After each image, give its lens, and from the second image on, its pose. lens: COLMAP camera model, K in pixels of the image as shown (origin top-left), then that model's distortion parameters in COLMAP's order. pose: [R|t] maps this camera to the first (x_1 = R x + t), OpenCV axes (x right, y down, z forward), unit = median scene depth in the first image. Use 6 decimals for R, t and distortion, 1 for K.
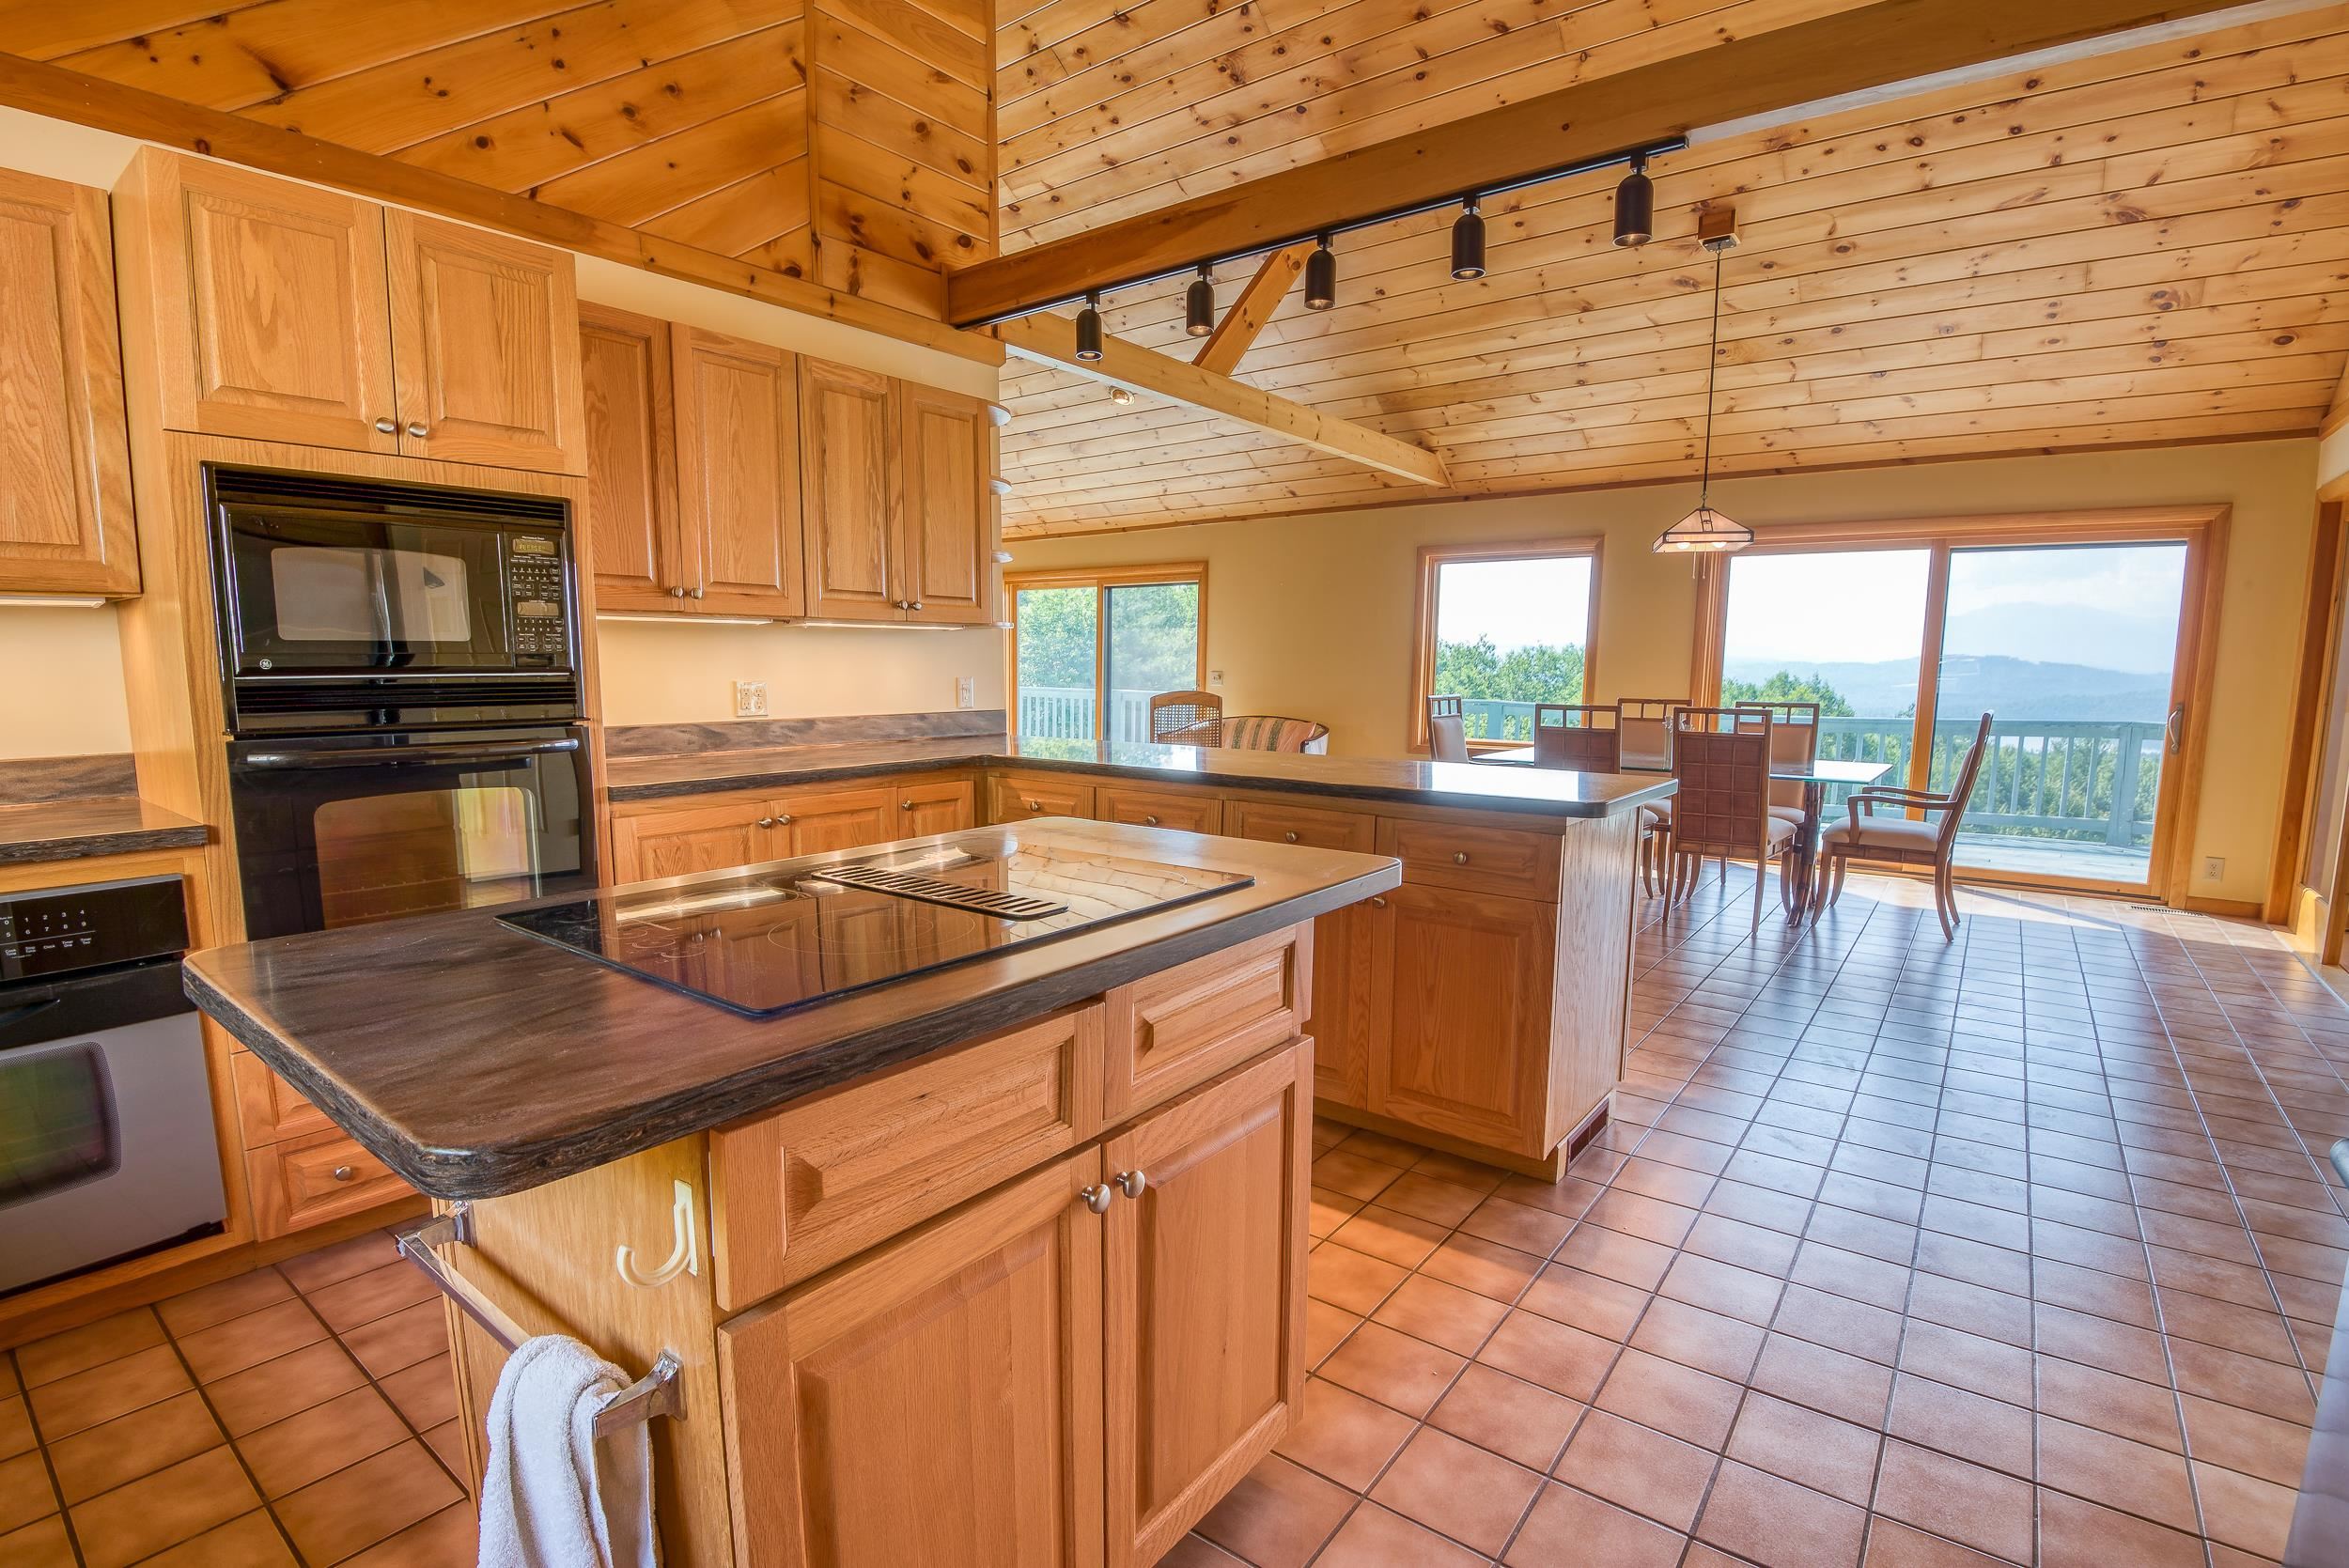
lens RADIAL K [[1110.3, 0, 1126.2], [0, 1110.3, 823.0], [0, 0, 1]] dist [-0.023405, -0.009222]
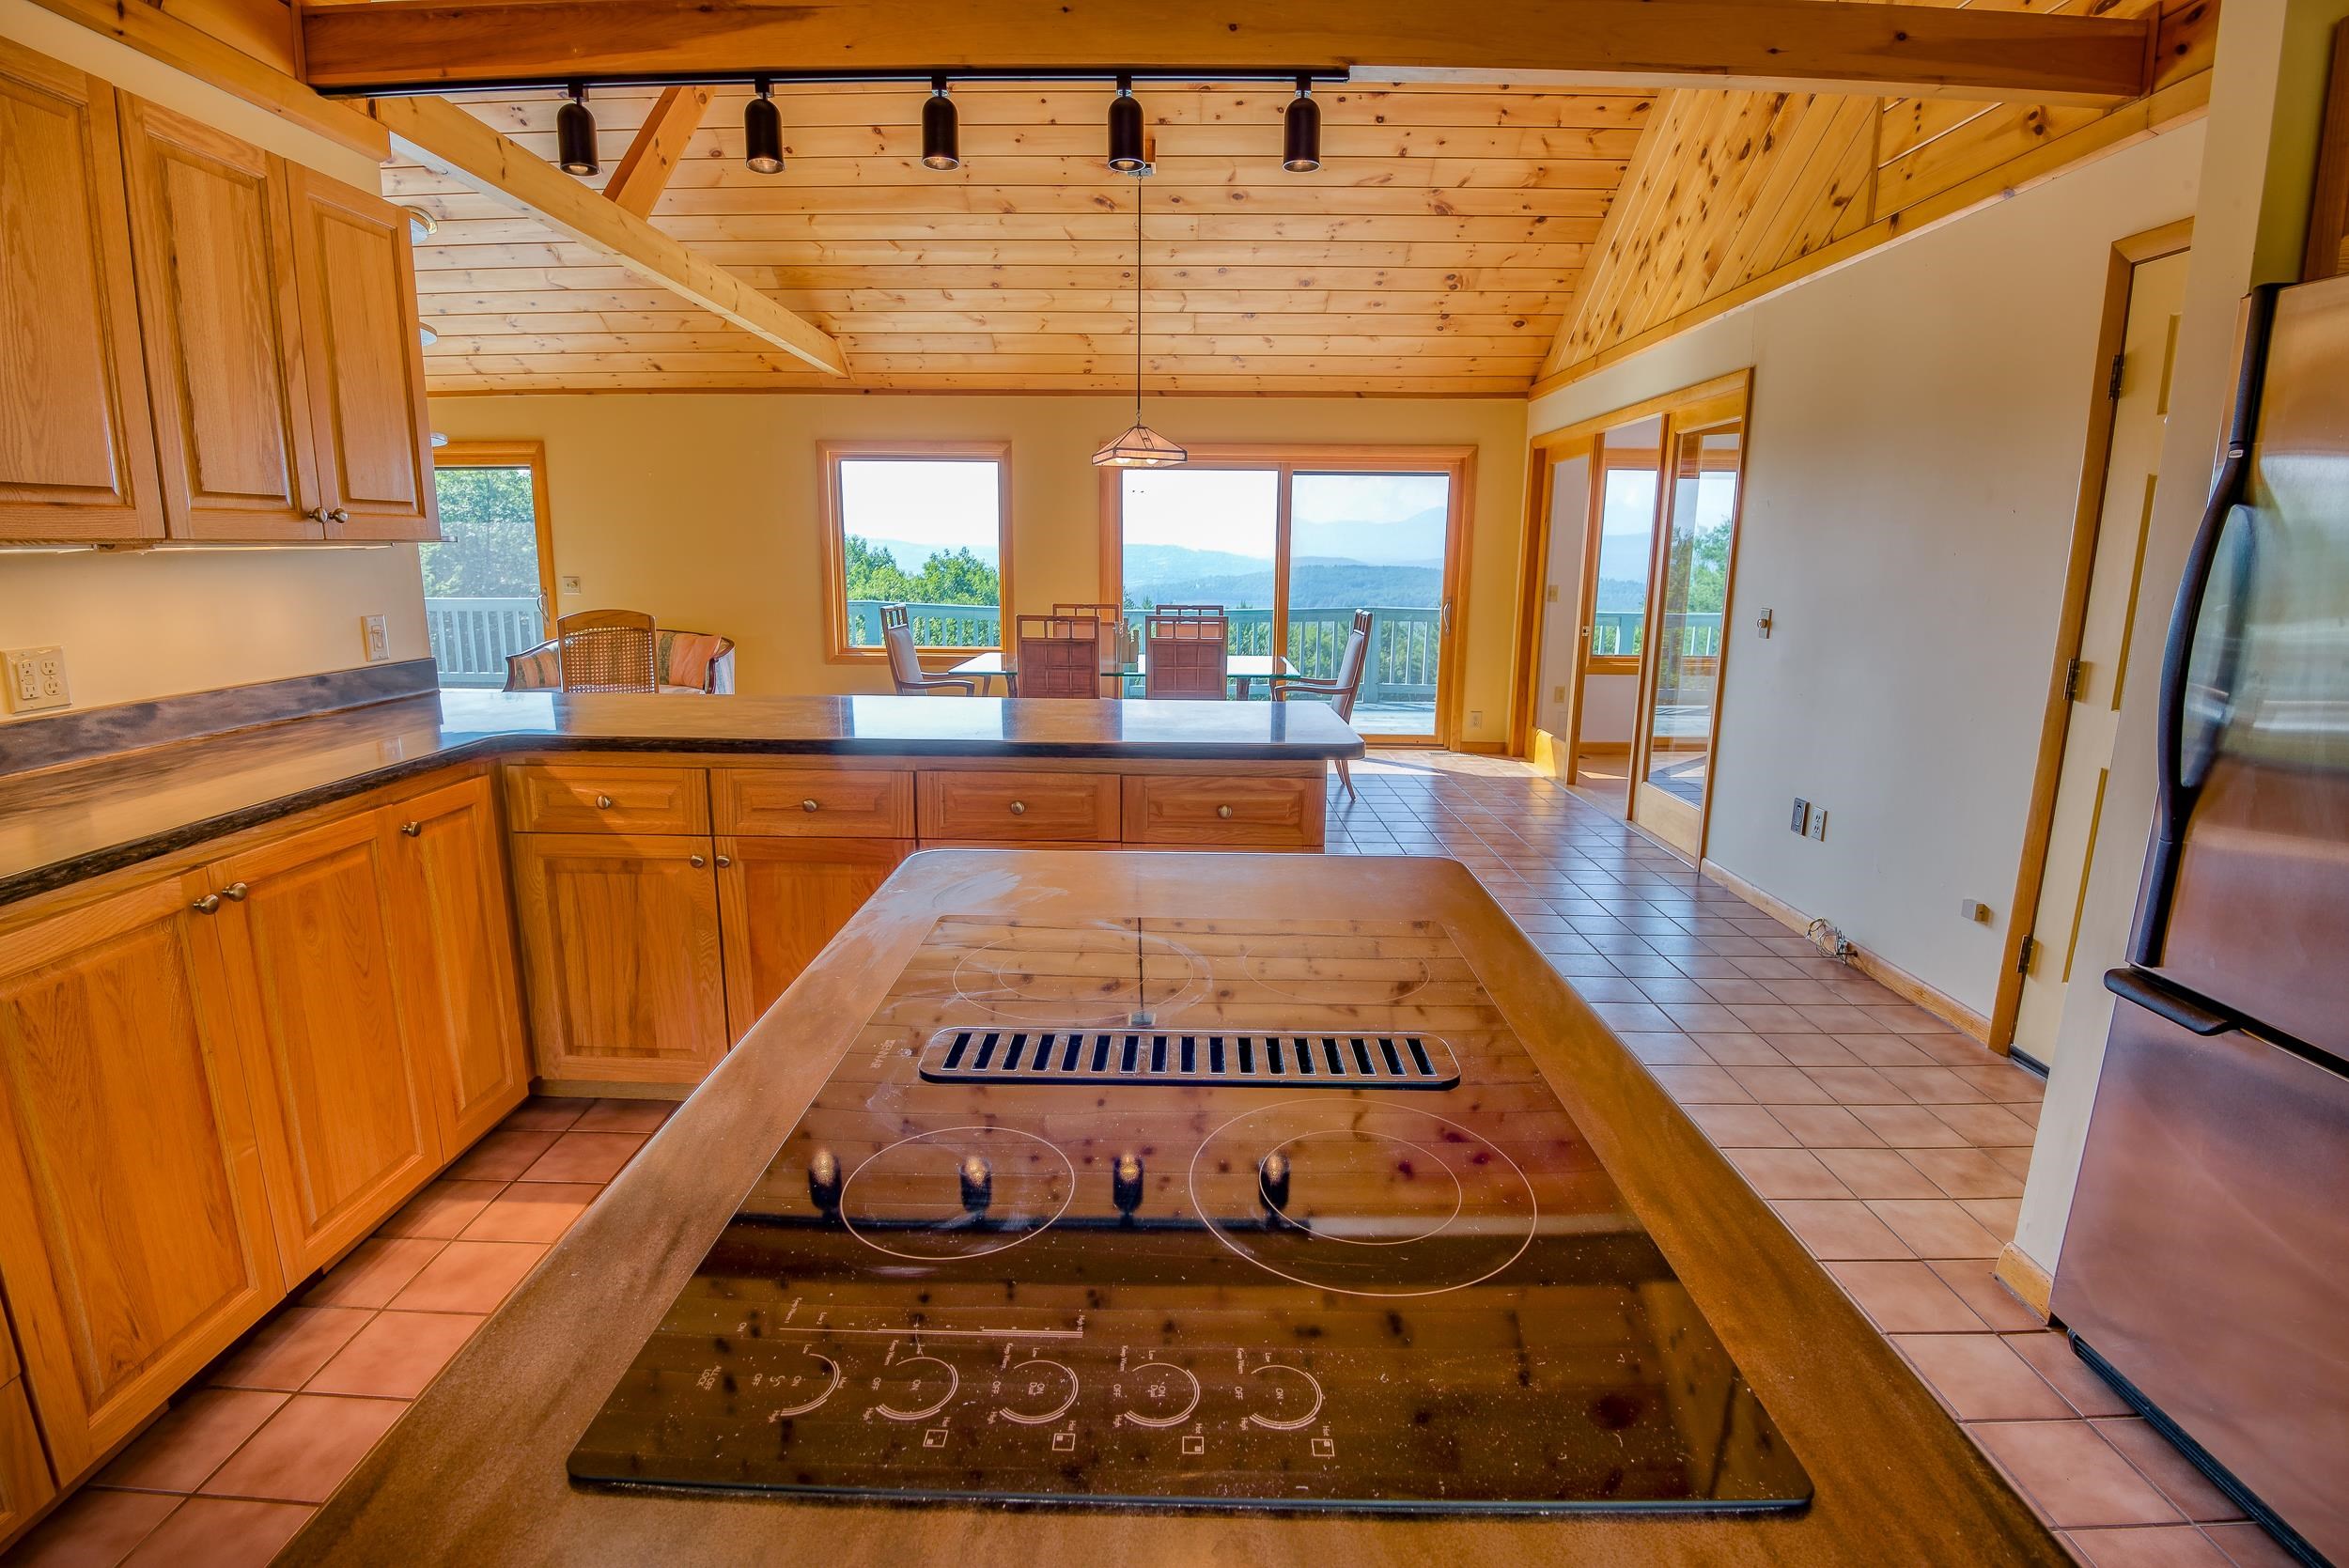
lens RADIAL K [[1110.3, 0, 1156.0], [0, 1110.3, 777.4], [0, 0, 1]] dist [-0.023405, -0.009222]
pose [[0.789065, -0.120584, 0.602358, -0.156819], [0.084268, 0.992523, 0.088303, -0.043582], [-0.608502, -0.018917, 0.793326, 0.141130]]
